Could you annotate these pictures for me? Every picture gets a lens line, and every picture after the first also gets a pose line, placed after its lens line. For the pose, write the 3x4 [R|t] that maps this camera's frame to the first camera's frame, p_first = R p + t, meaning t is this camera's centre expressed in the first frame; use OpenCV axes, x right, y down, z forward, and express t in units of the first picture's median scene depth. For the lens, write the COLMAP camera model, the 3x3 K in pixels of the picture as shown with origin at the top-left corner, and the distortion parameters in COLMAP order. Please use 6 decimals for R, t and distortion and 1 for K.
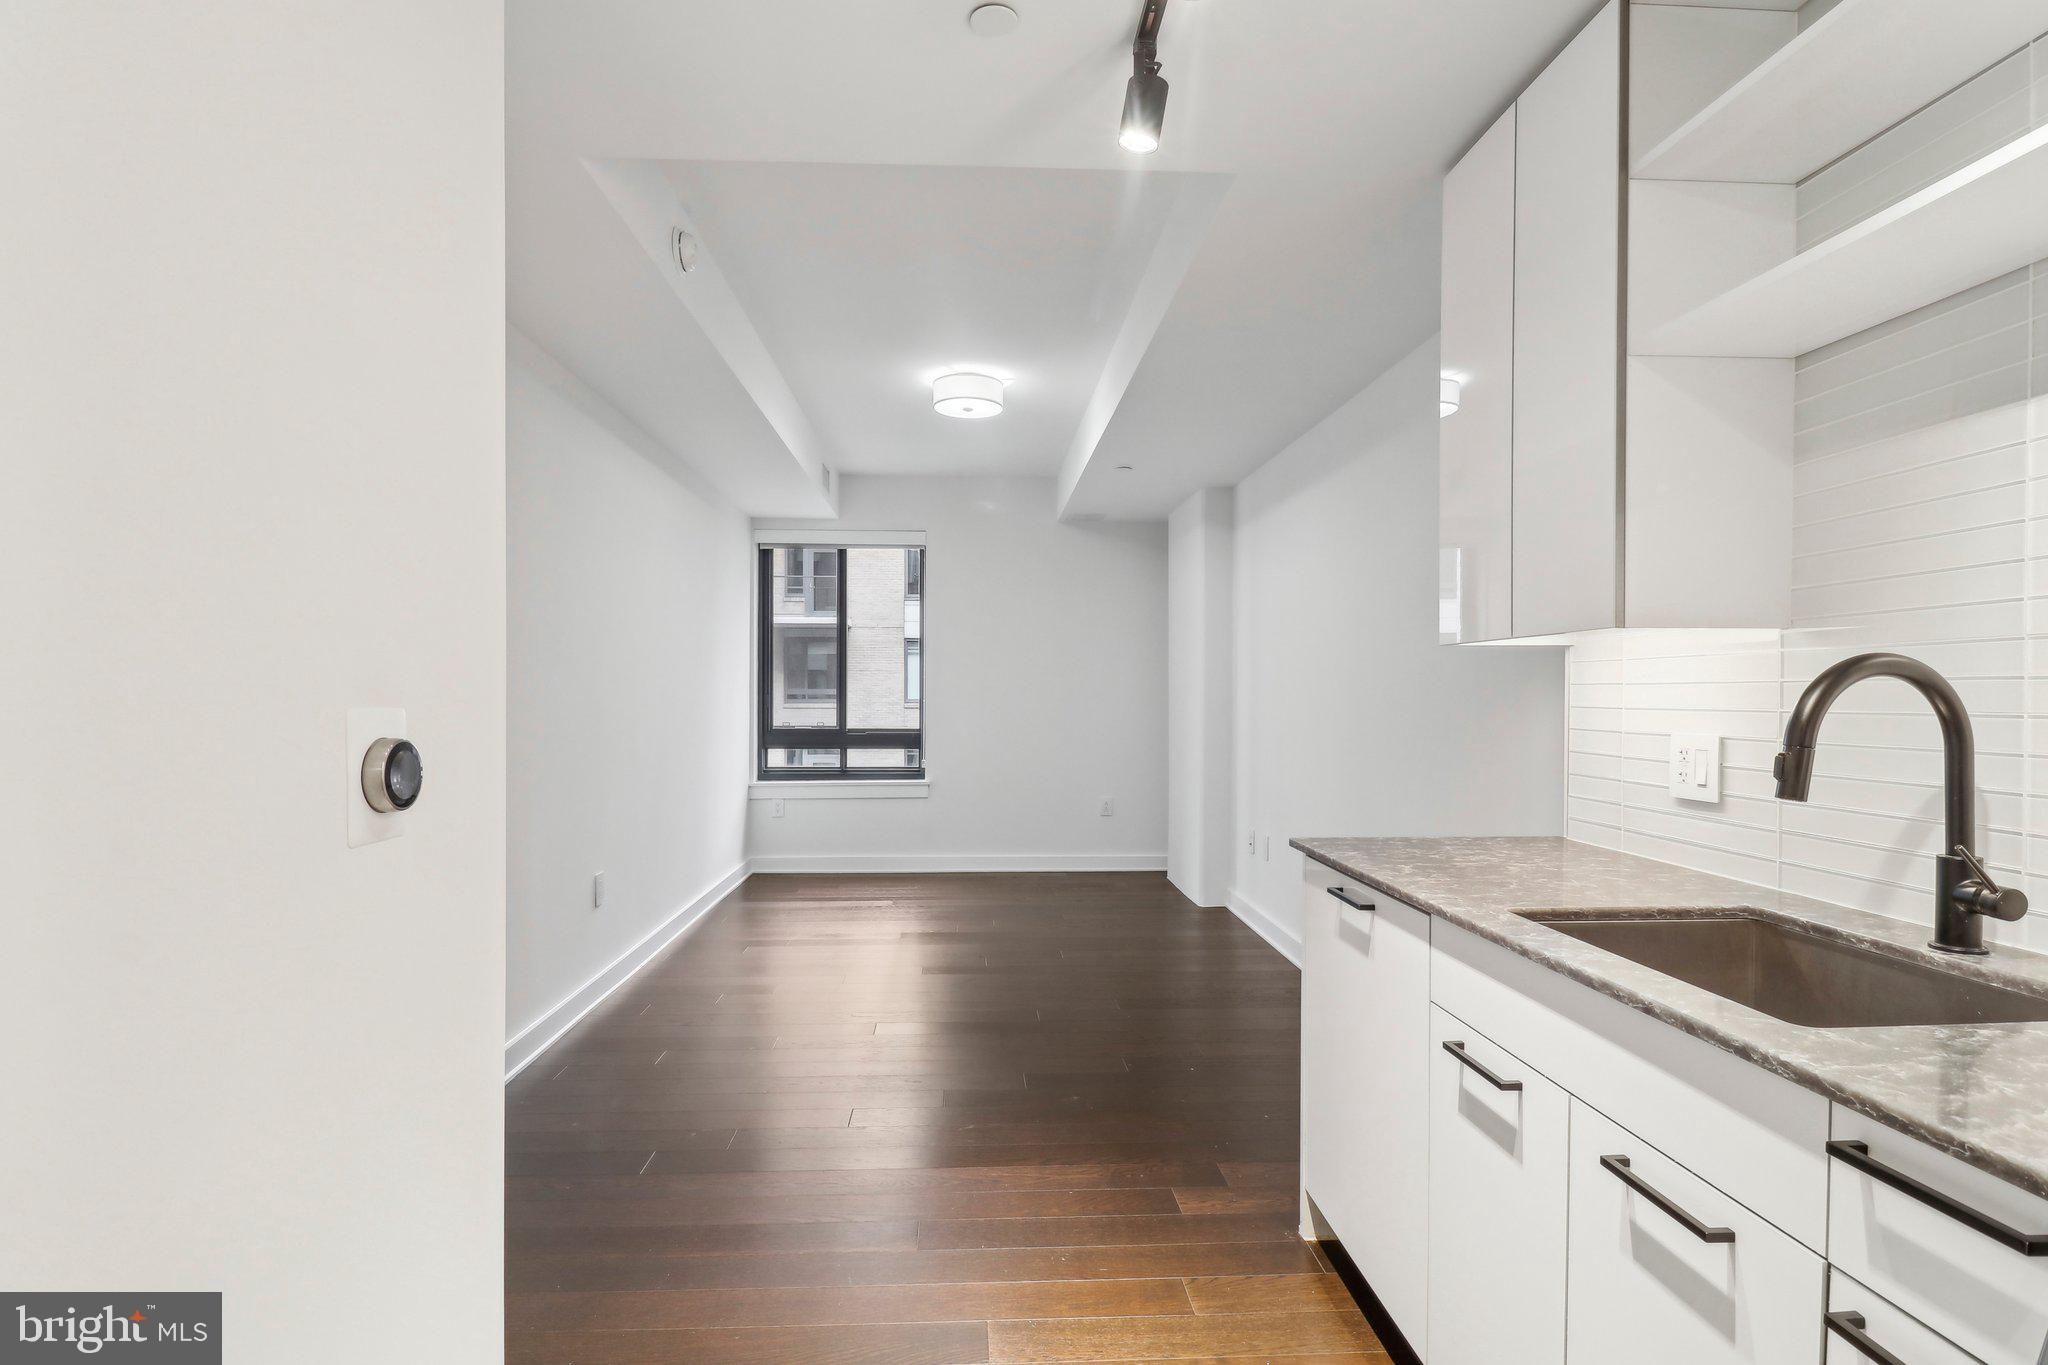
lens RADIAL K [[980.2, 0, 979.4], [0, 980.2, 695.9], [0, 0, 1]] dist [0.003720, -0.009074]
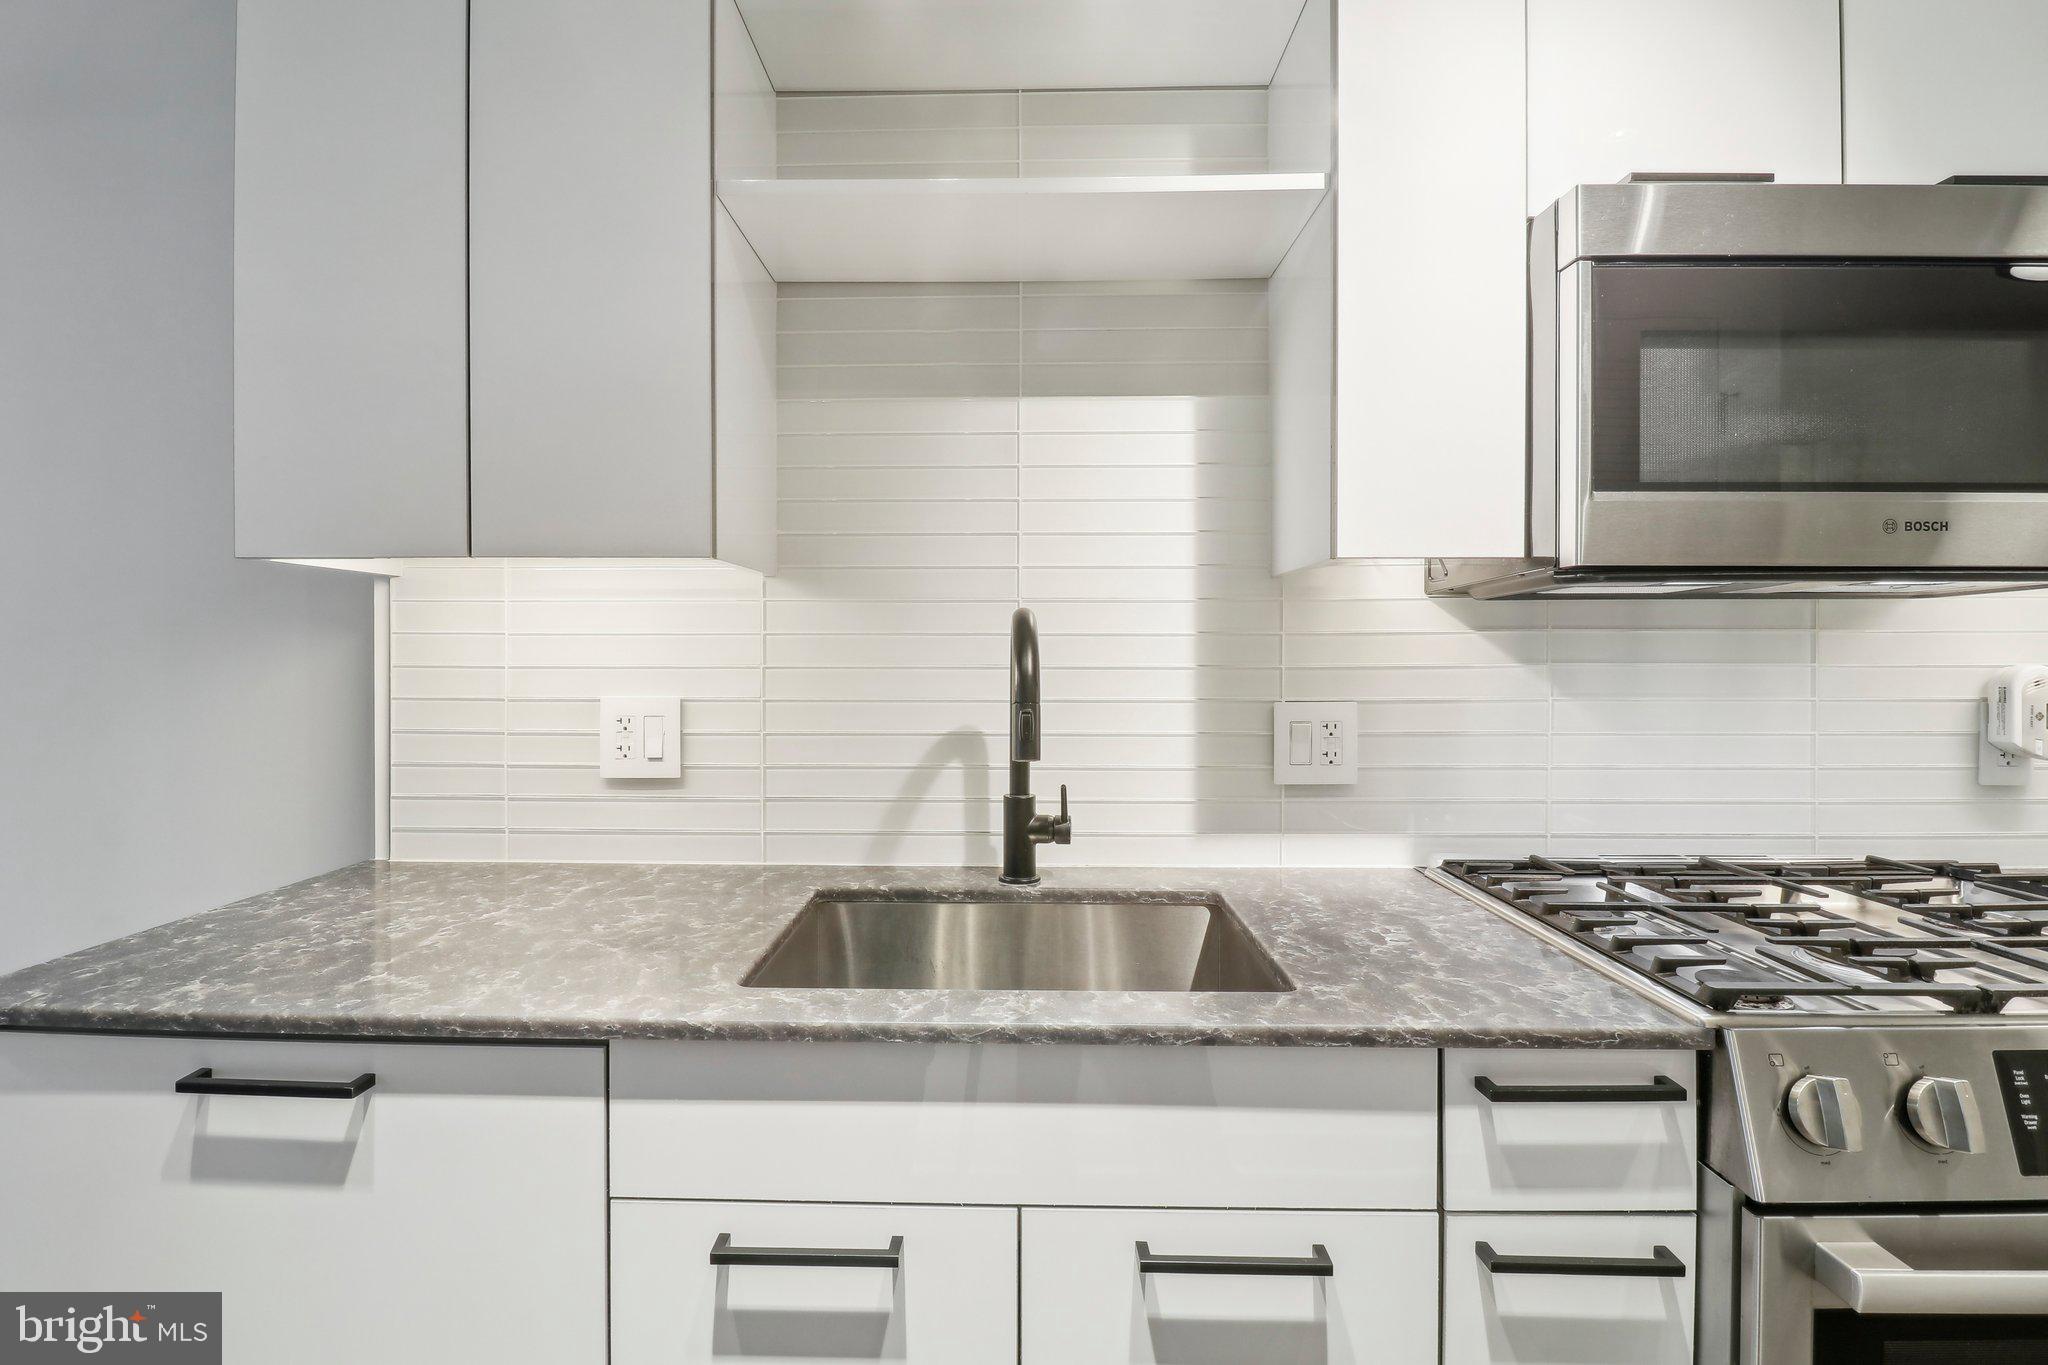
lens RADIAL K [[980.1, 0, 1012.3], [0, 980.1, 656.6], [0, 0, 1]] dist [0.005894, -0.013947]
pose [[0.039779, 0.000484, 0.999208, -0.043540], [-0.000810, 1.000000, -0.000452, 0.003465], [-0.999208, -0.000791, 0.039780, 0.408724]]
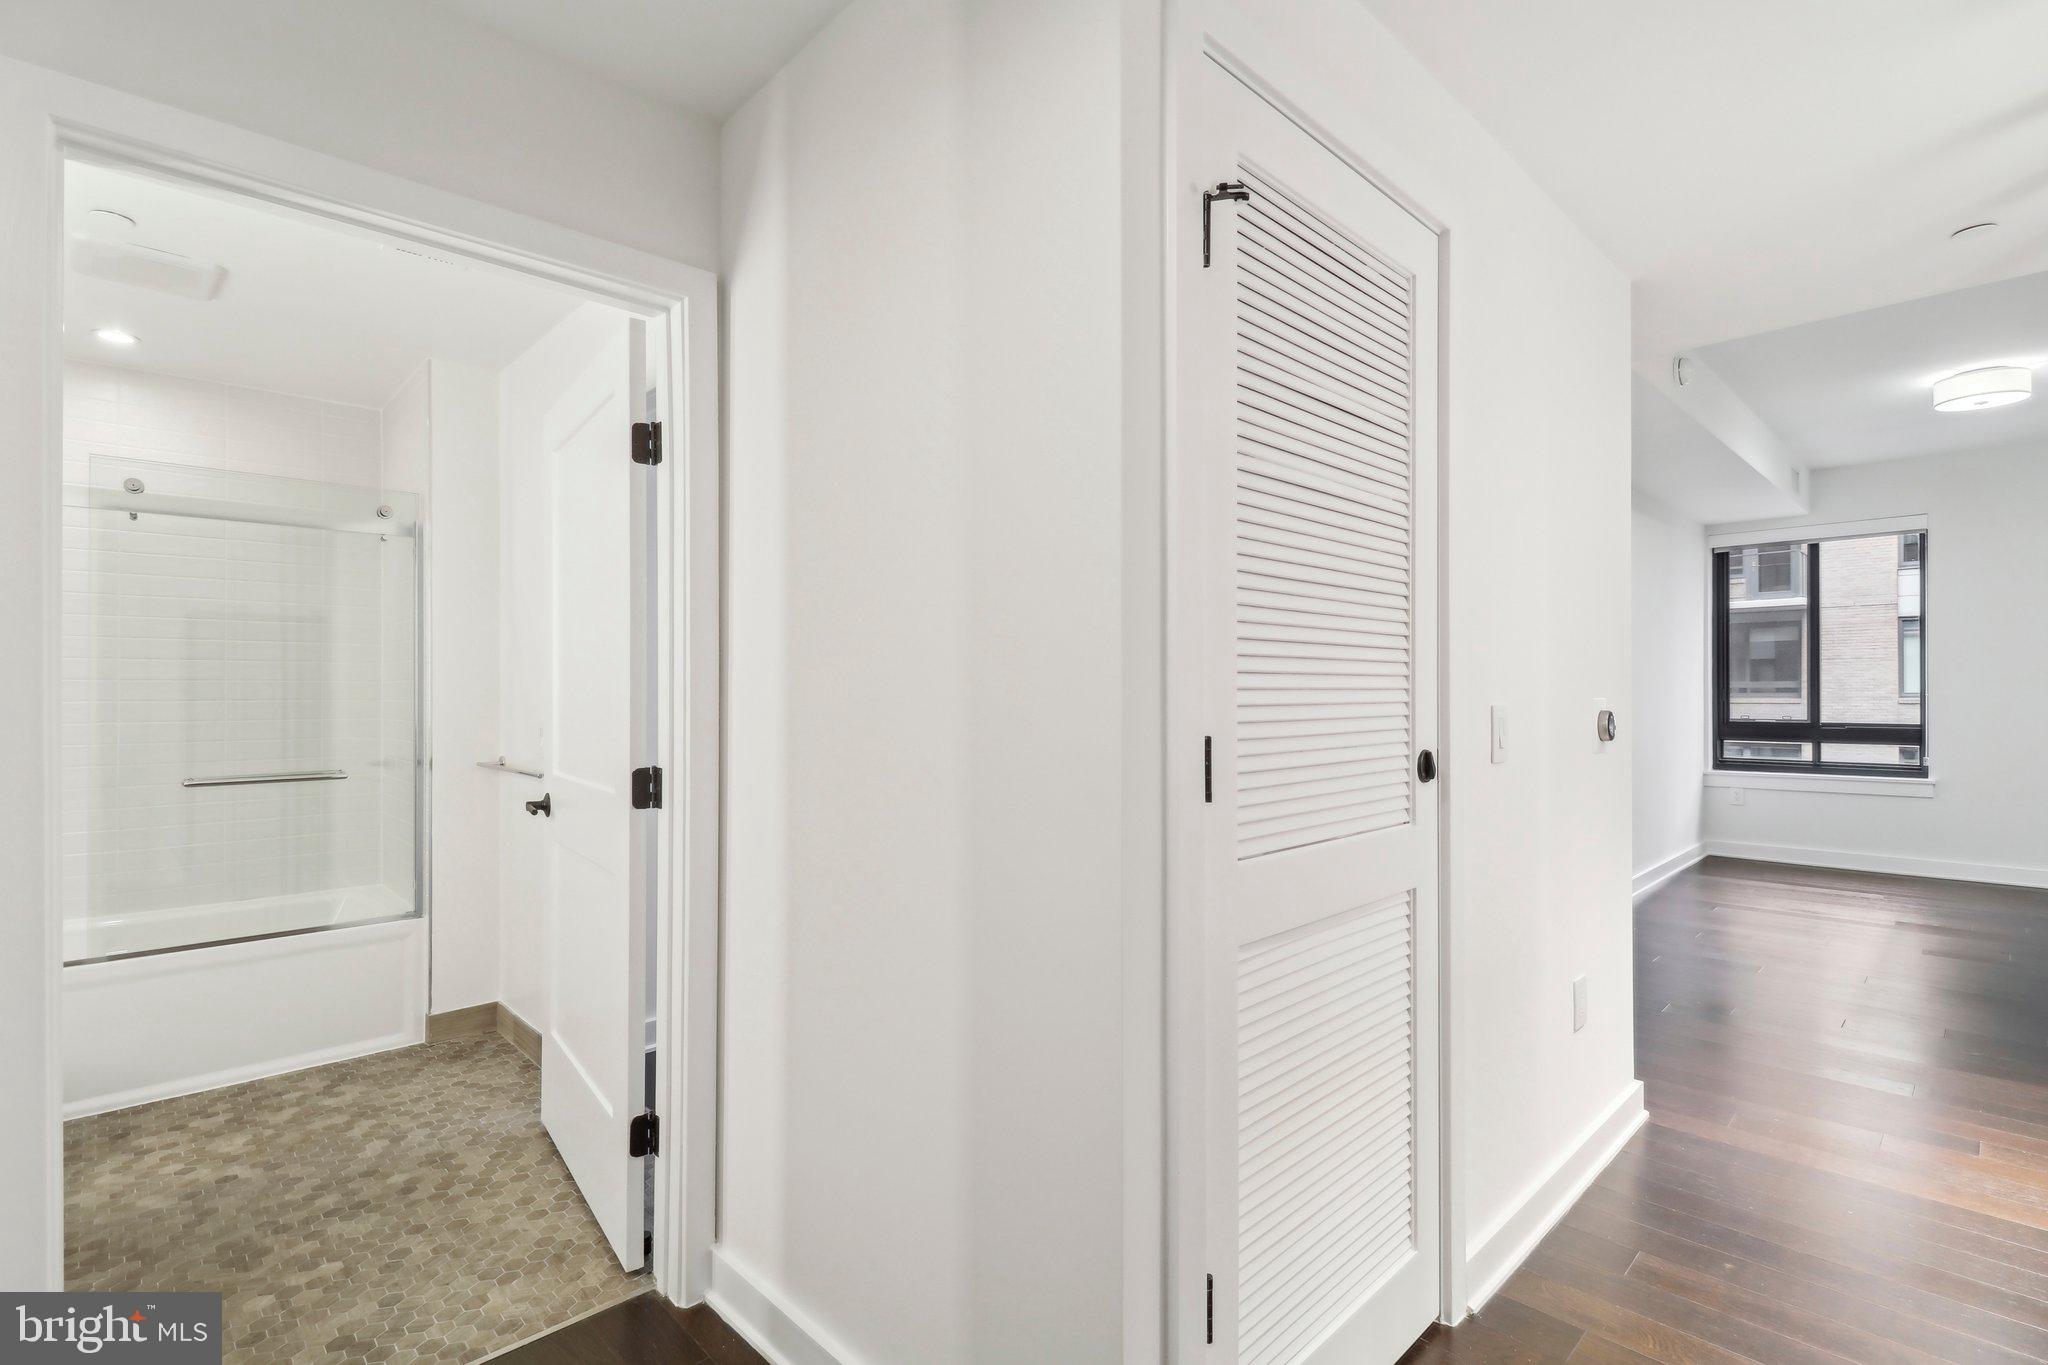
lens RADIAL K [[953.8, 0, 1024.6], [0, 953.8, 689.9], [0, 0, 1]] dist [0.000881, 0.000313]
pose [[0.683637, -0.005498, -0.729801, 0.026781], [0.004802, 0.999984, -0.003034, -0.001358], [0.729806, -0.001431, 0.683652, -0.340663]]
